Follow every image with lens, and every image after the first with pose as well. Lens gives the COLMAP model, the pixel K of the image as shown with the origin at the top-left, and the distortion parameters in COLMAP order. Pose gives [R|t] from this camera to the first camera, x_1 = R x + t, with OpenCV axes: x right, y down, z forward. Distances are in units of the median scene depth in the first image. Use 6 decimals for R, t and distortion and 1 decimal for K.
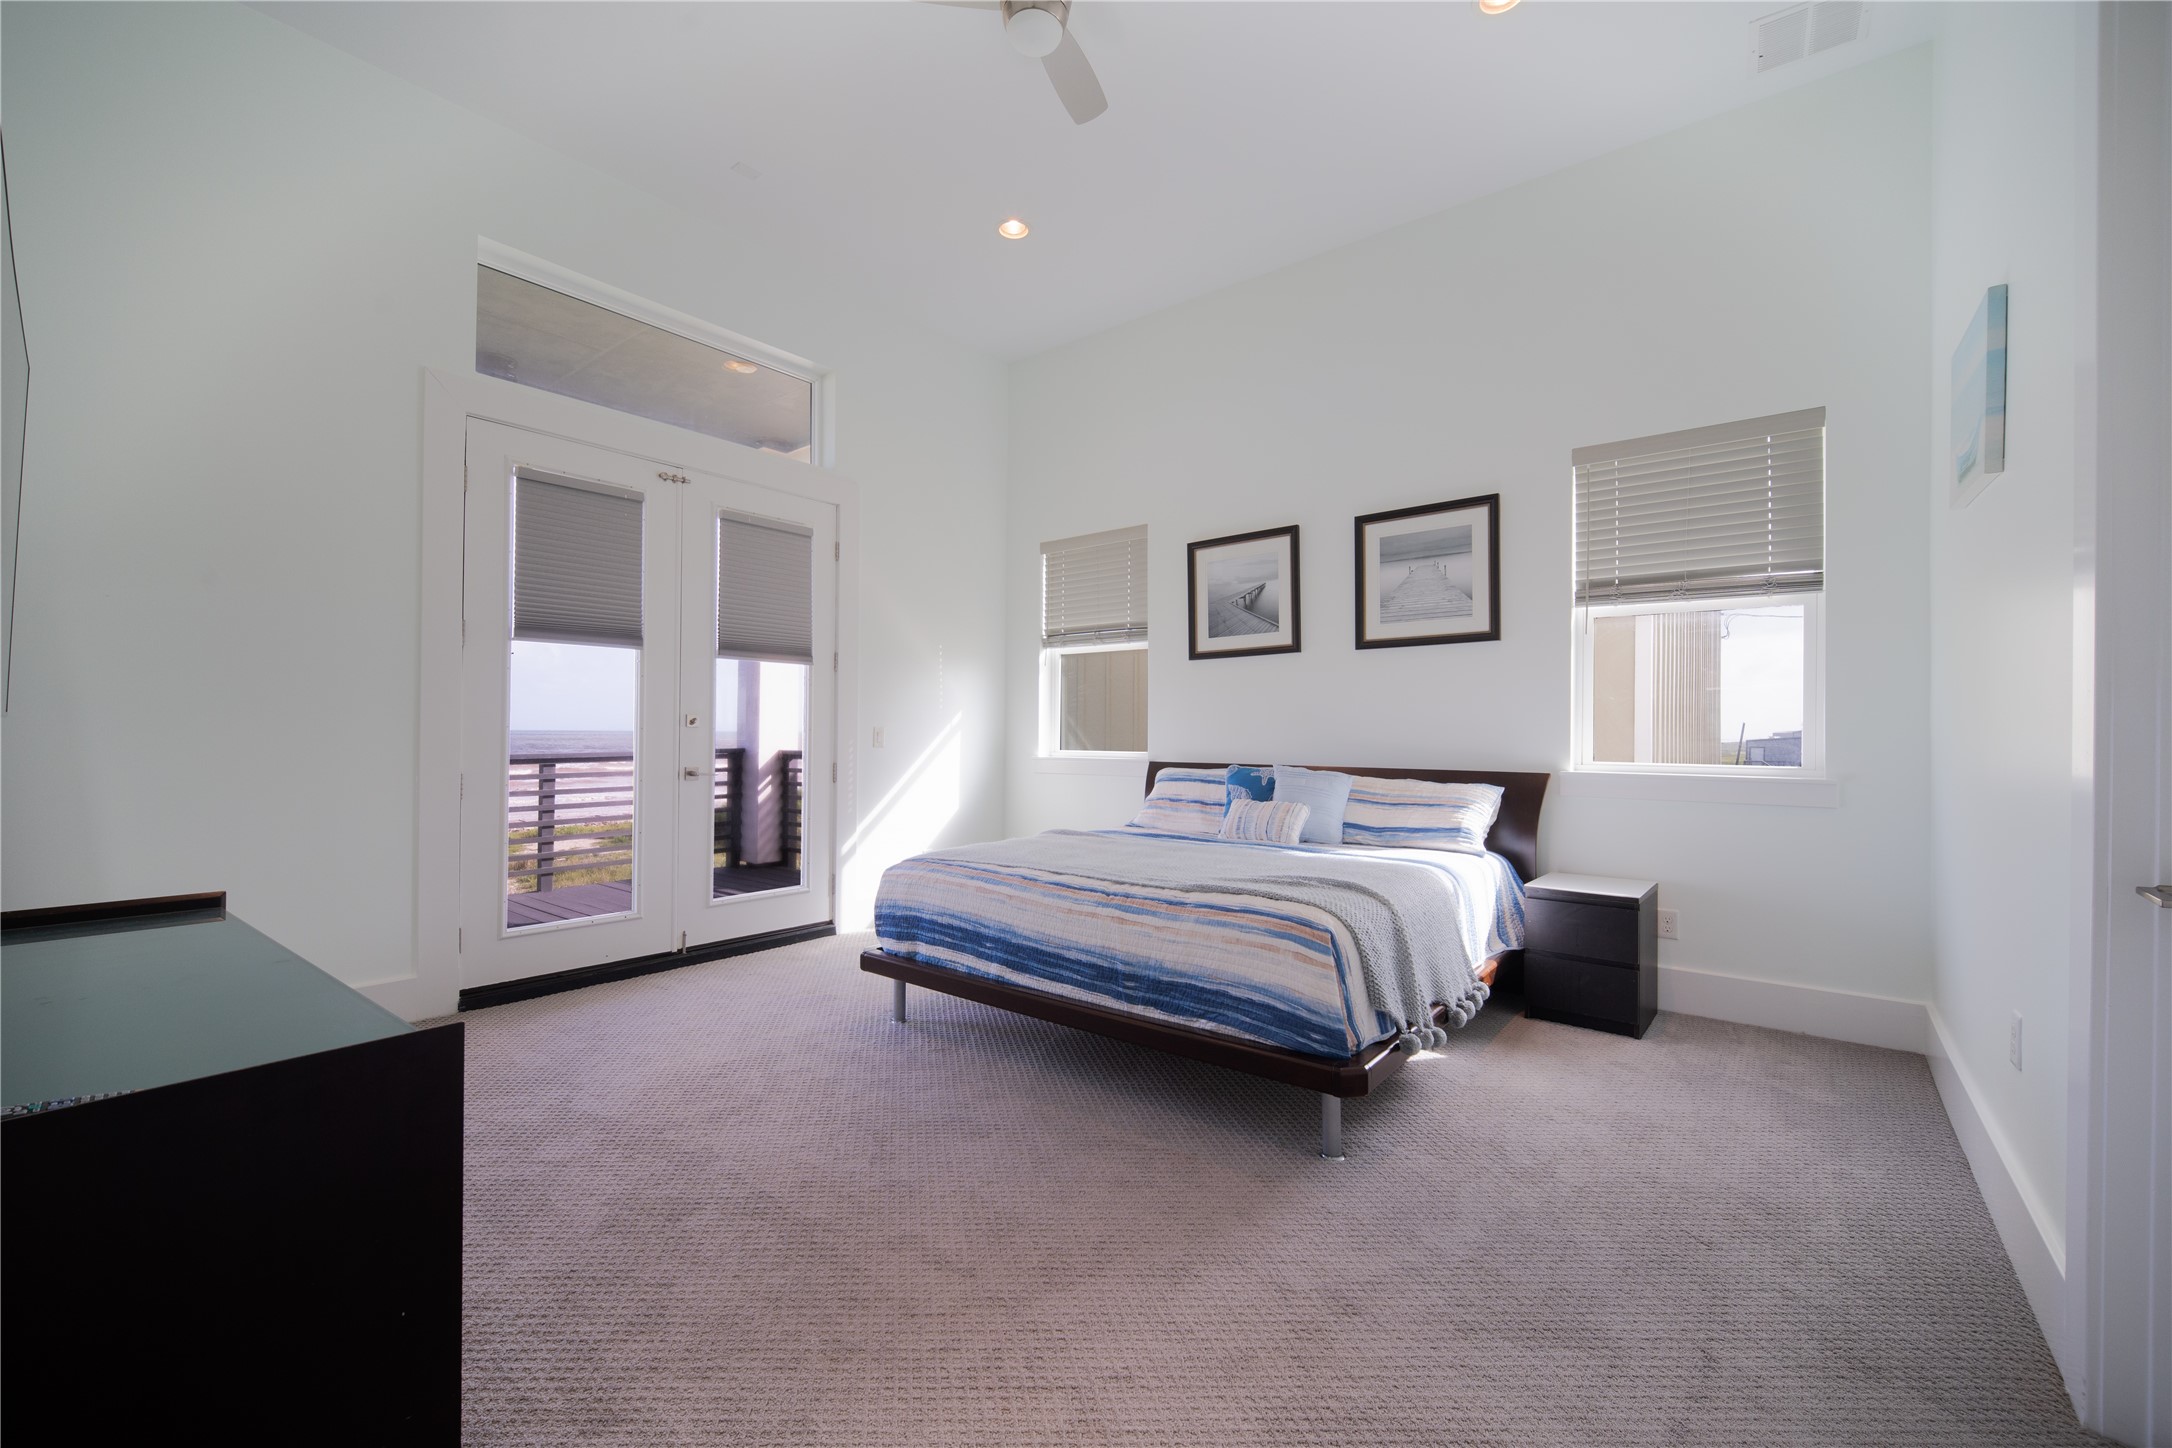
lens RADIAL K [[878.7, 0, 1076.9], [0, 878.7, 727.8], [0, 0, 1]] dist [-0.003234, -0.000861]
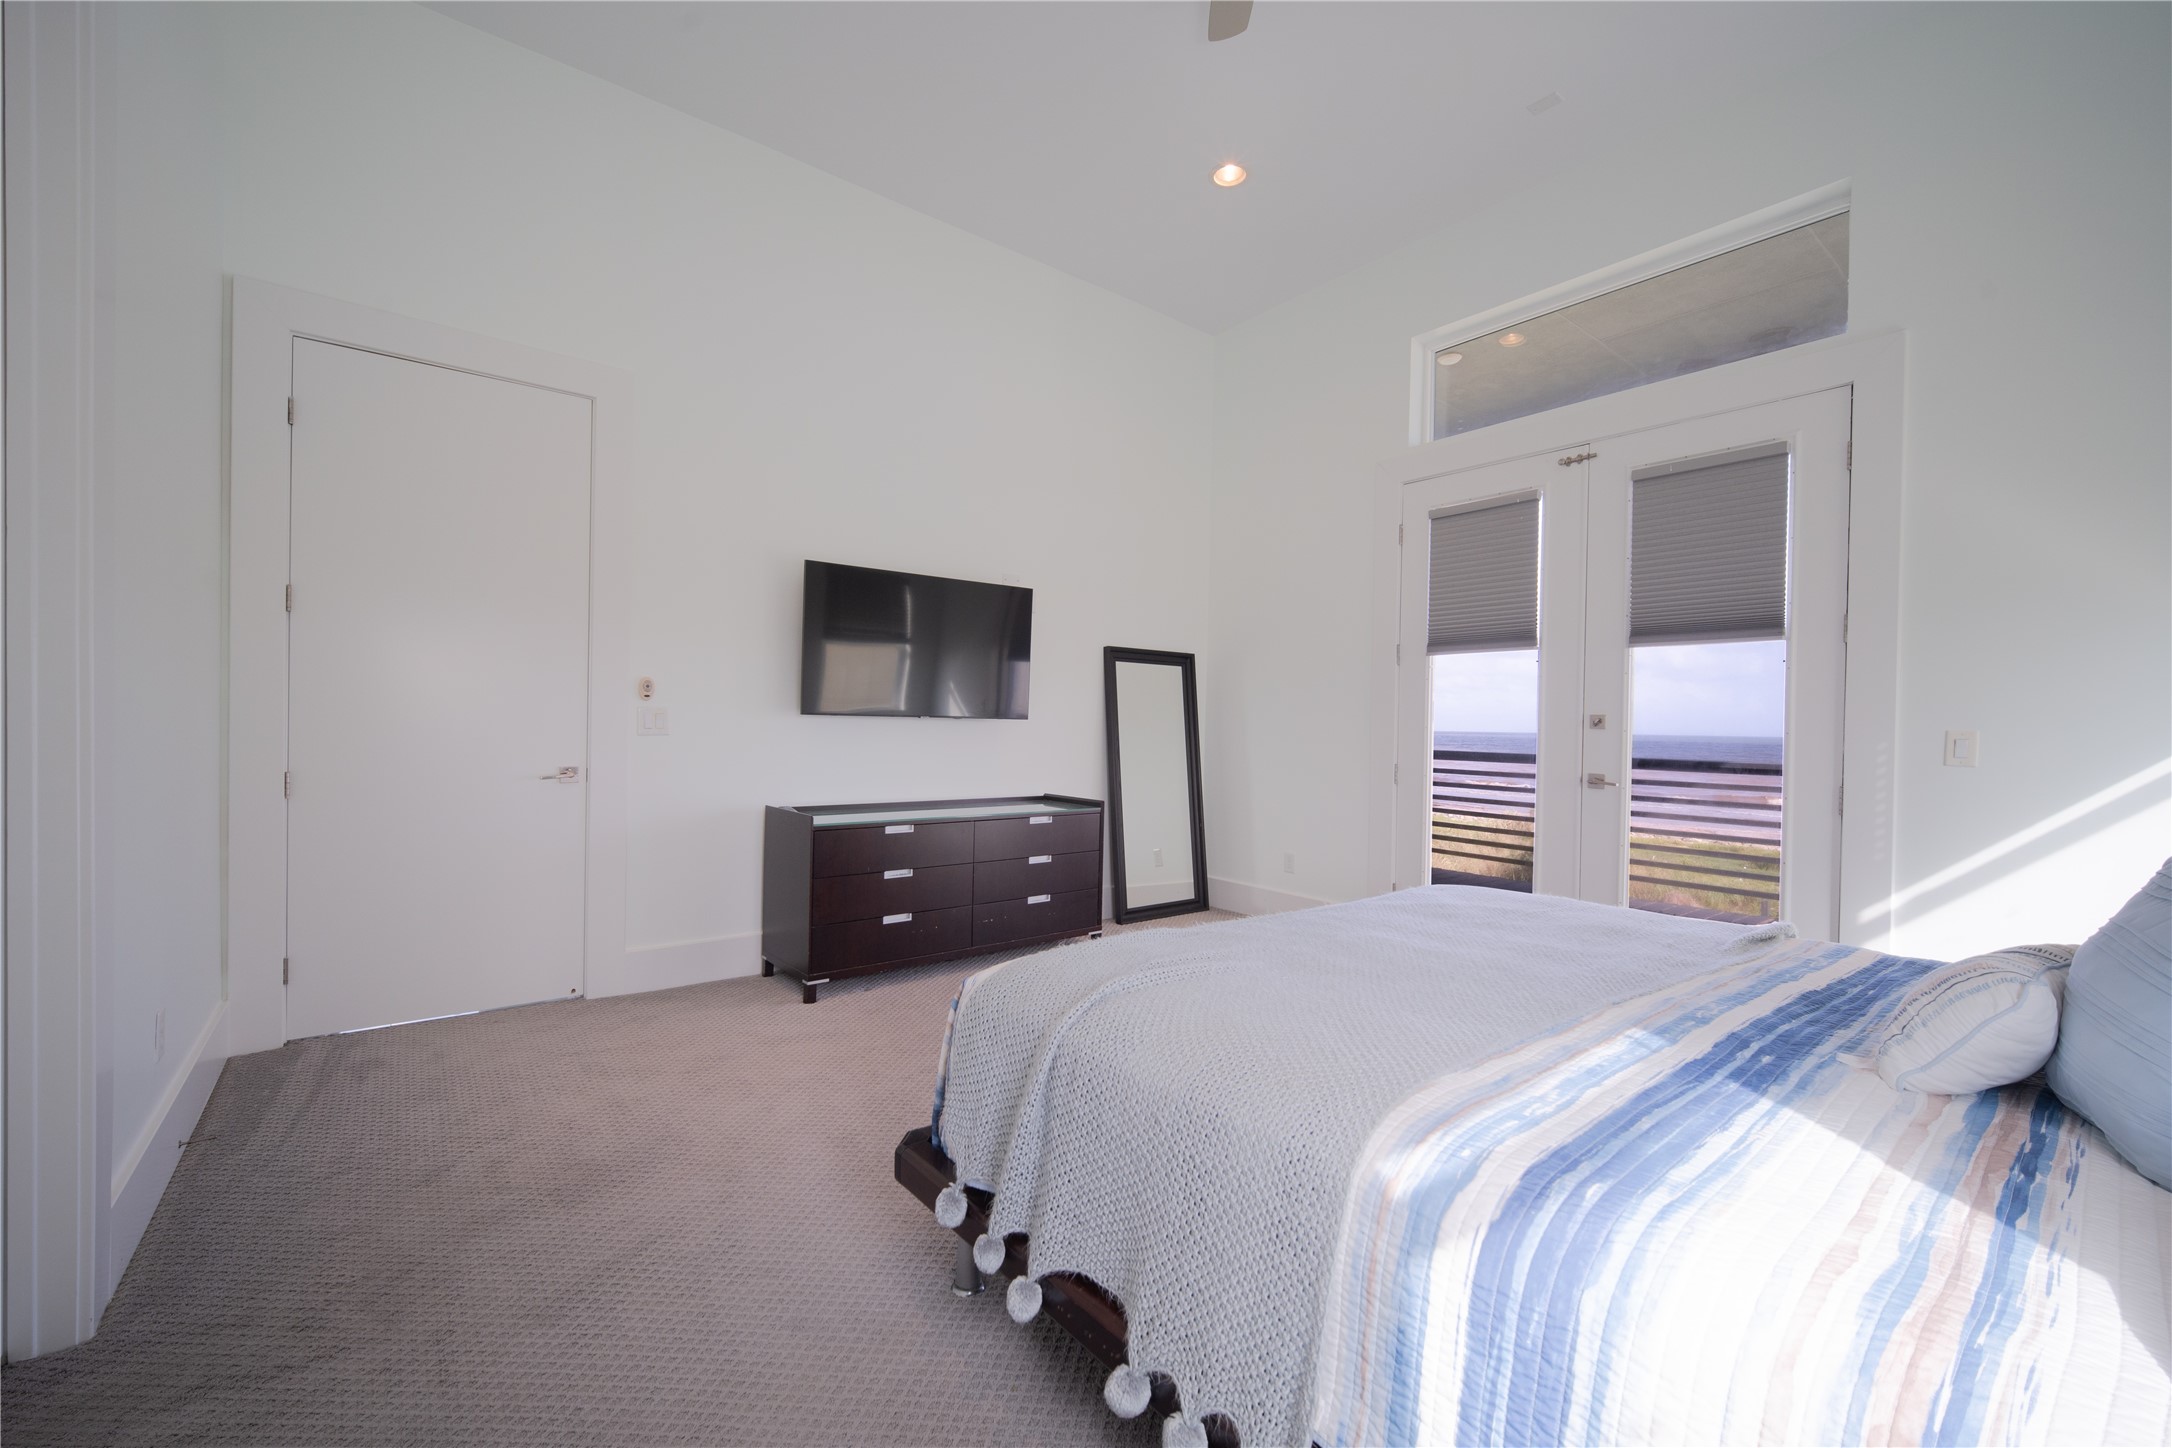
lens RADIAL K [[878.7, 0, 1076.9], [0, 878.7, 727.8], [0, 0, 1]] dist [-0.003234, -0.000861]
pose [[-0.227997, -0.011547, -0.973593, 0.572647], [-0.020636, 0.999762, -0.007025, 0.017405], [0.973443, 0.018490, -0.228182, 0.715621]]
